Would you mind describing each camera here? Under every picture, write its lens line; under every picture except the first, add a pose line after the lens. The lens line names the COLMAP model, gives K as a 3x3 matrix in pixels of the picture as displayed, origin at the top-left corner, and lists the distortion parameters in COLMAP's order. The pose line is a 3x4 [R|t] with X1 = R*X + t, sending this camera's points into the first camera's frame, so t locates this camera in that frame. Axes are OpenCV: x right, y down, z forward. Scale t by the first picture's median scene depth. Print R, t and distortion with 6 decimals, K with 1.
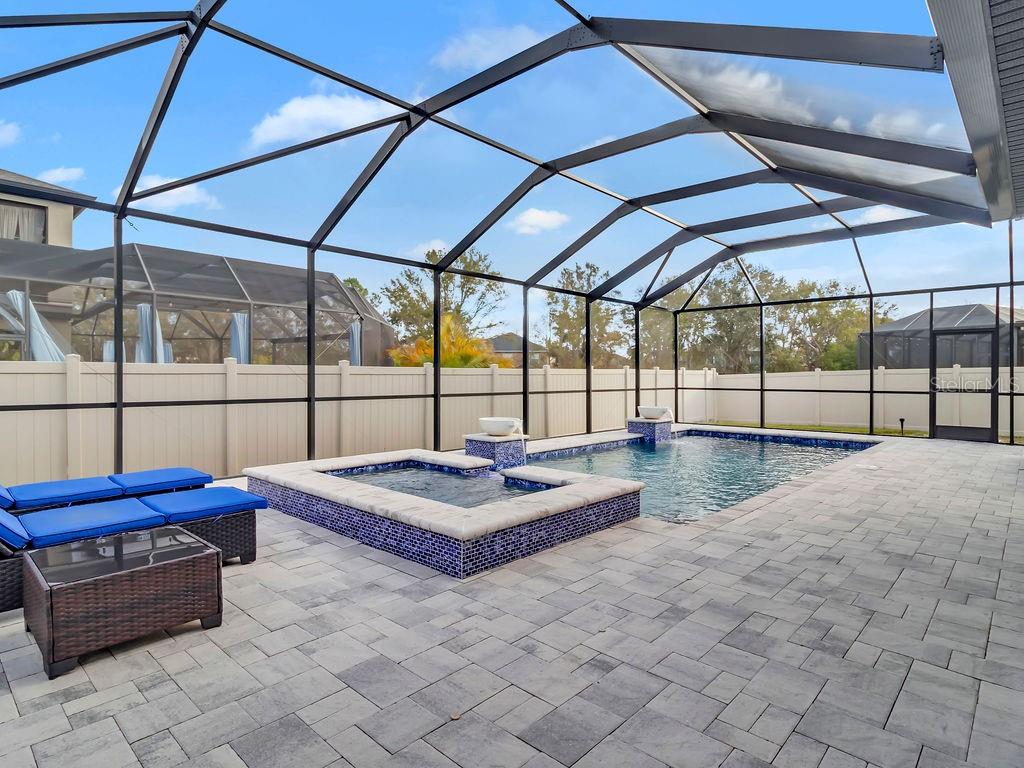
lens RADIAL K [[546.7, 0, 518.6], [0, 546.7, 379.7], [0, 0, 1]] dist [0.005718, 0.000069]
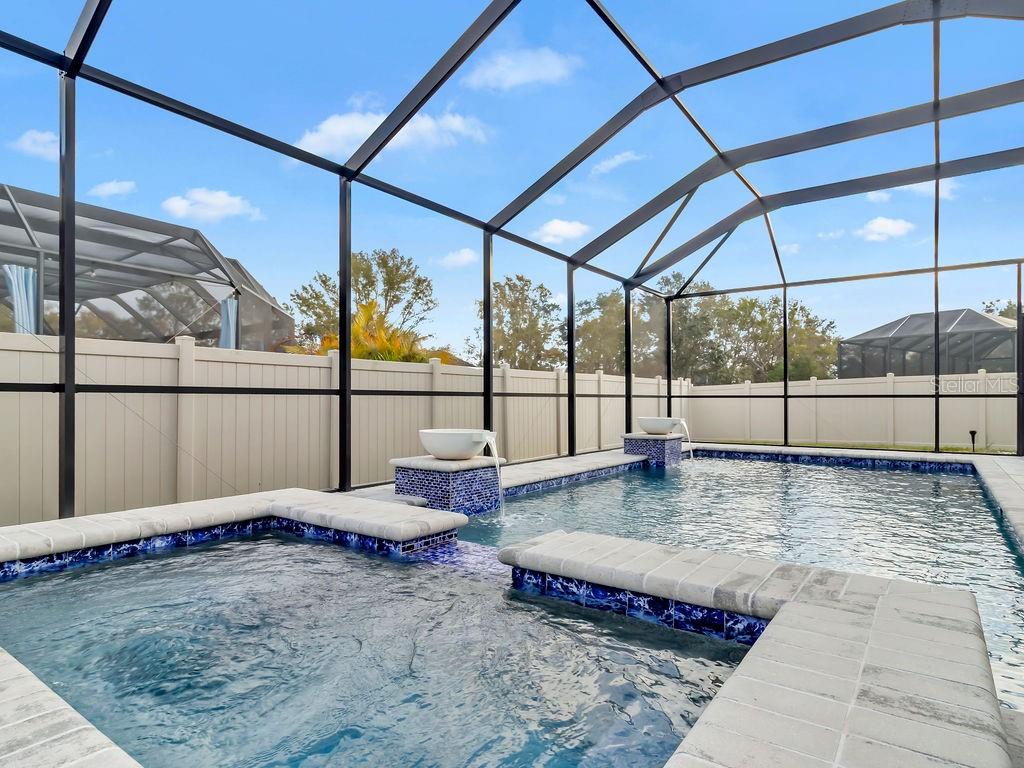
lens RADIAL K [[570.7, 0, 510.9], [0, 570.7, 410.0], [0, 0, 1]] dist [-0.002181, -0.000443]
pose [[0.993638, -0.003561, 0.112568, -0.031733], [0.002145, 0.999917, 0.012702, 0.030214], [-0.112604, -0.012380, 0.993563, 0.282324]]
